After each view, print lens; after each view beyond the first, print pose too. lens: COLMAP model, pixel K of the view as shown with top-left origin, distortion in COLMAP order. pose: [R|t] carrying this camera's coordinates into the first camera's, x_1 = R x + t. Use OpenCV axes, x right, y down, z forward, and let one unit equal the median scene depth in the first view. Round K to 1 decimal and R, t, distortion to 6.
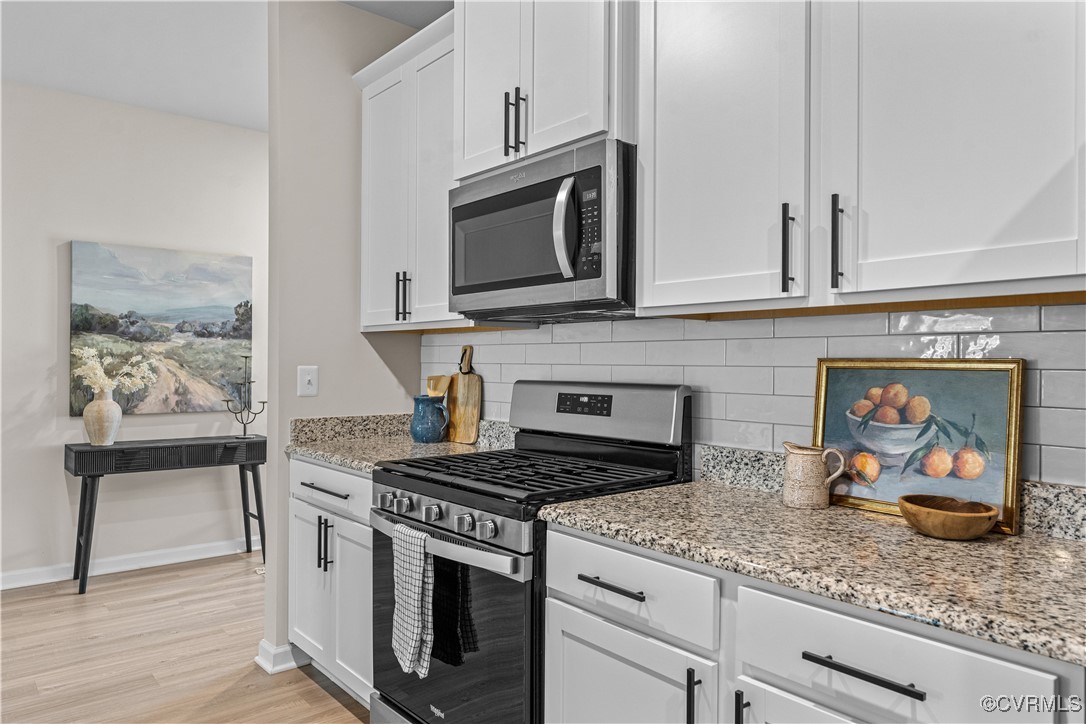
lens RADIAL K [[719.9, 0, 539.2], [0, 719.9, 365.0], [0, 0, 1]] dist [-0.001620, -0.004472]
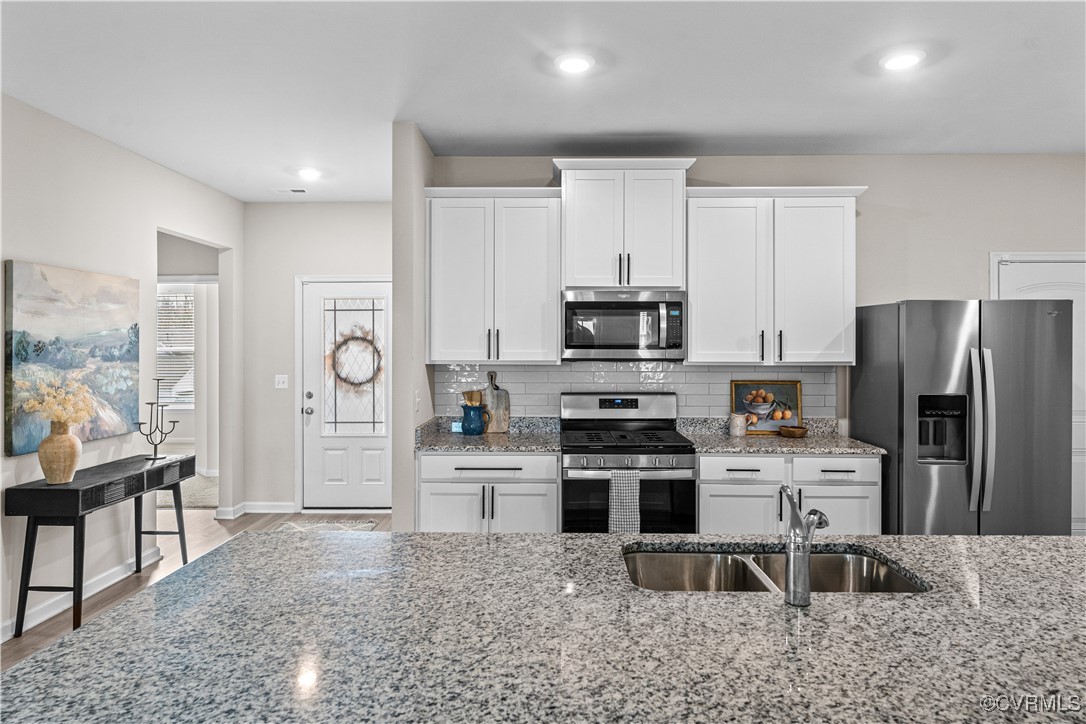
lens RADIAL K [[618.4, 0, 542.9], [0, 618.4, 354.6], [0, 0, 1]] dist [-0.002608, -0.000929]
pose [[0.669897, -0.012904, 0.742342, -1.150322], [0.007371, 0.999915, 0.010729, -0.086895], [-0.742418, -0.001716, 0.669935, -0.005680]]
